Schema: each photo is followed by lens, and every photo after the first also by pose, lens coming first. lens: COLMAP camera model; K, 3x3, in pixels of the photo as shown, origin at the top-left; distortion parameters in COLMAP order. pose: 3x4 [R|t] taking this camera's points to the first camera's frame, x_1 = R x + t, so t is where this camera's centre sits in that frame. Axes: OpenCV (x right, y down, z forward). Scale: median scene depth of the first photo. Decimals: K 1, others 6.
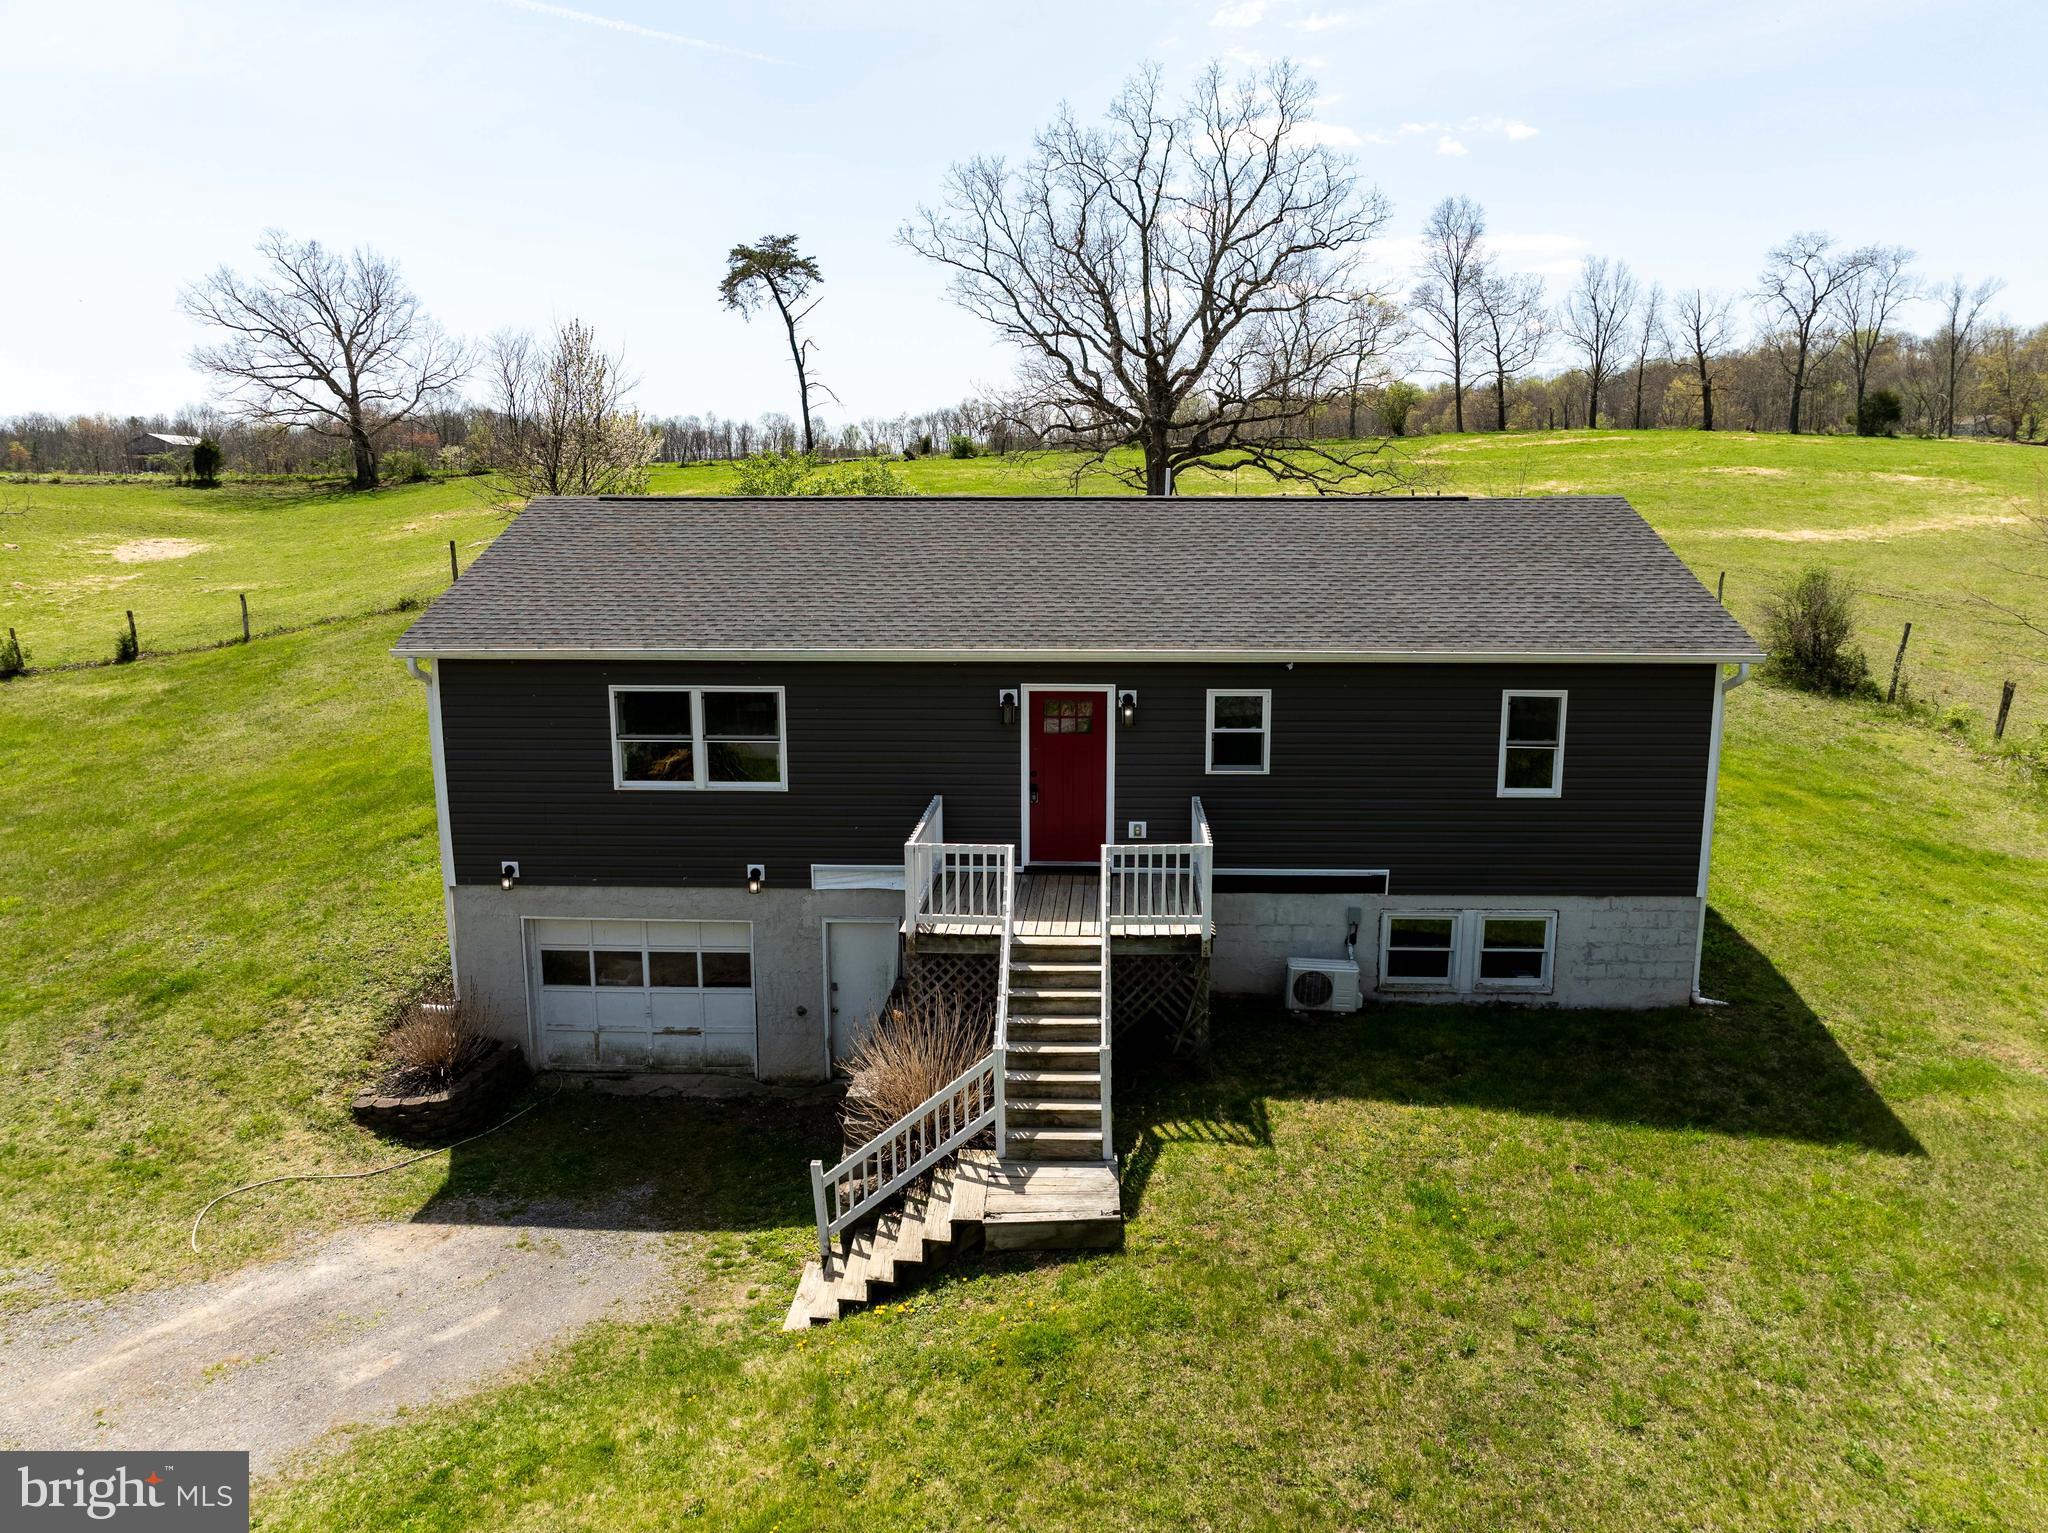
lens RADIAL K [[1446.7, 0, 1024.0], [0, 1446.7, 765.9], [0, 0, 1]] dist [-0.048010, 0.016932]
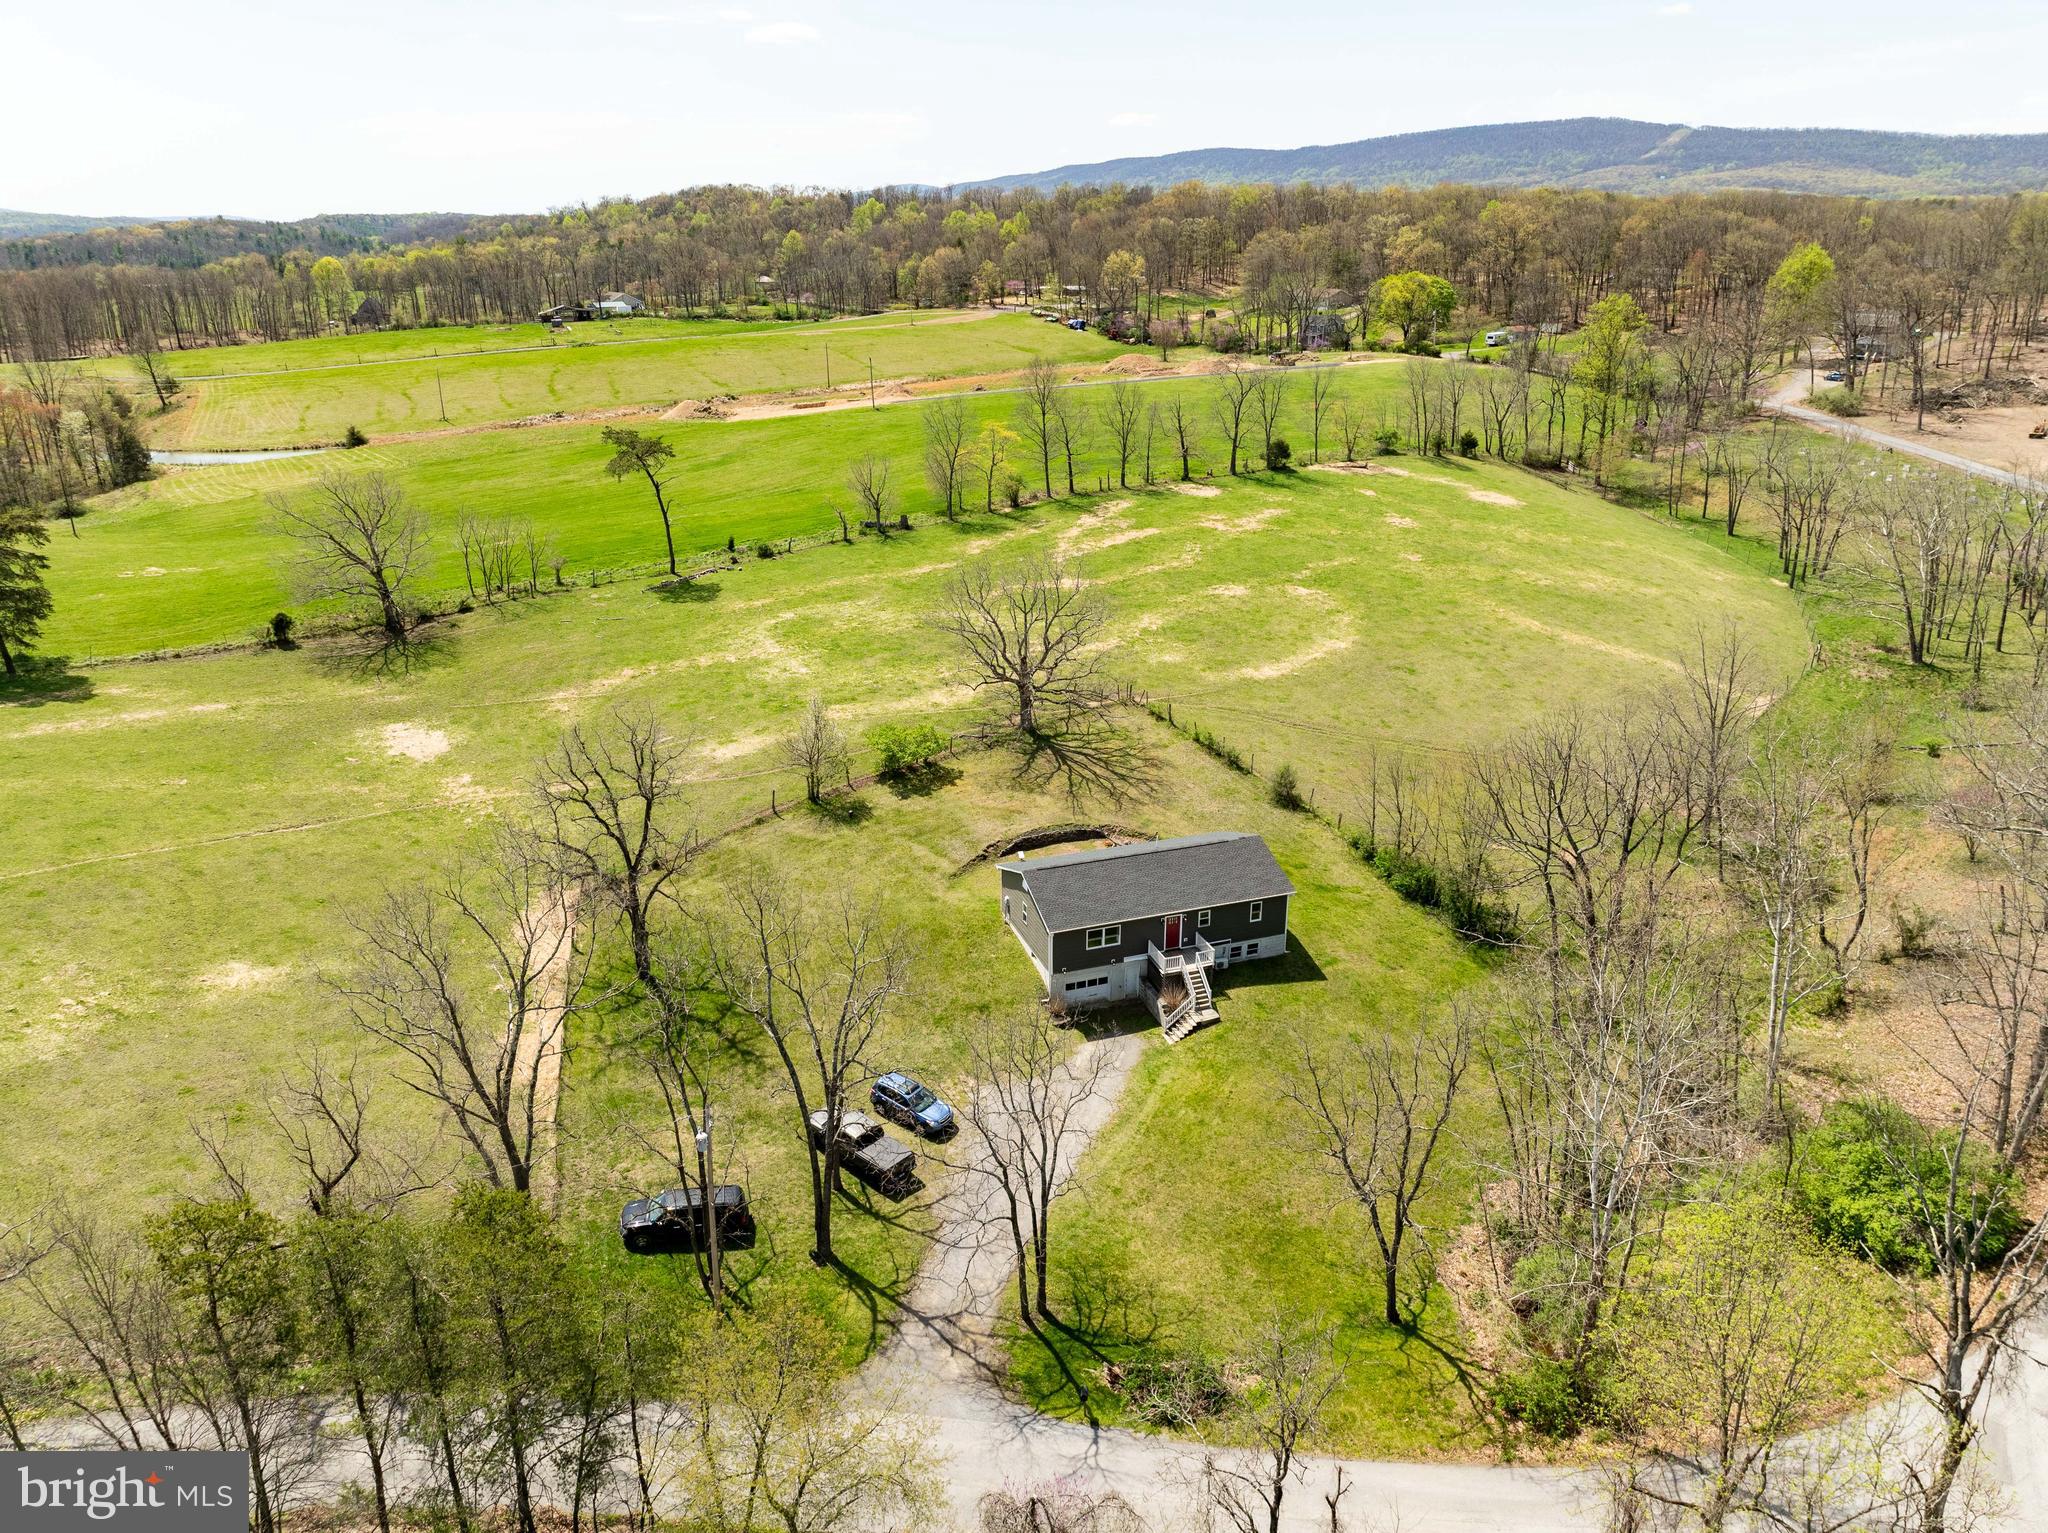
lens RADIAL K [[1446.7, 0, 1022.8], [0, 1446.7, 762.4], [0, 0, 1]] dist [-0.048010, 0.016932]
pose [[0.927029, -0.131416, 0.351207, -2.107487], [0.071445, 0.981322, 0.178612, -1.483008], [-0.368120, -0.140487, 0.919104, -3.273382]]
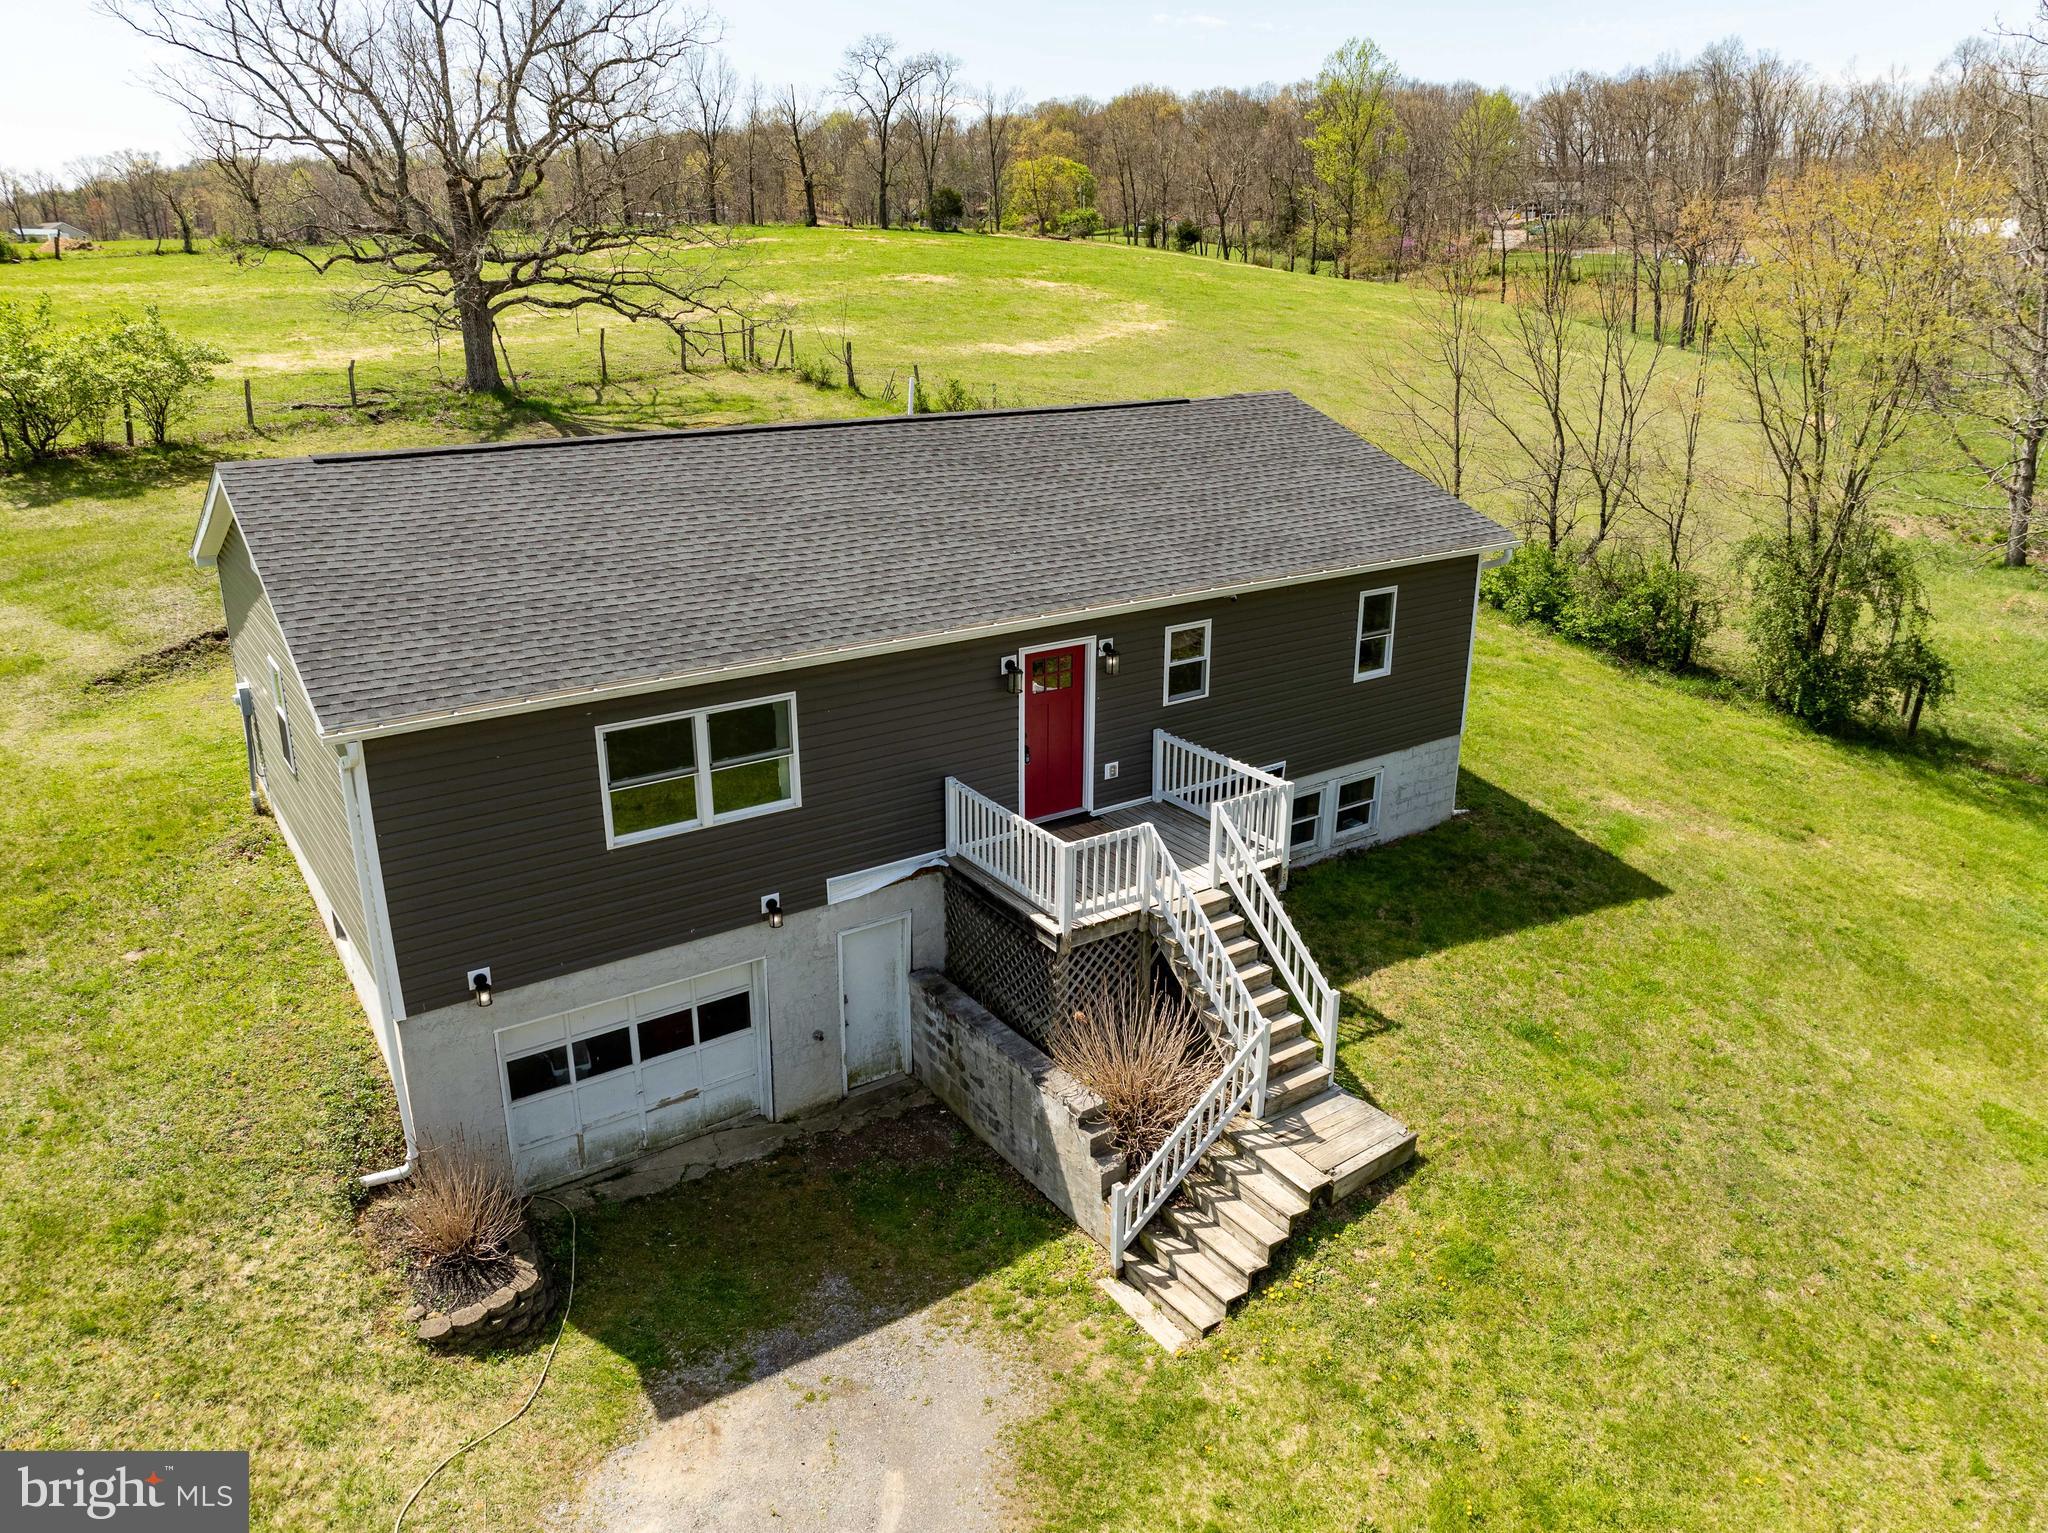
lens RADIAL K [[1446.7, 0, 1021.9], [0, 1446.7, 761.1], [0, 0, 1]] dist [-0.048010, 0.016932]
pose [[0.794325, -0.196835, 0.574721, -0.564661], [0.111227, 0.977183, 0.180946, -0.156088], [-0.597224, -0.079806, 0.798094, 0.218628]]
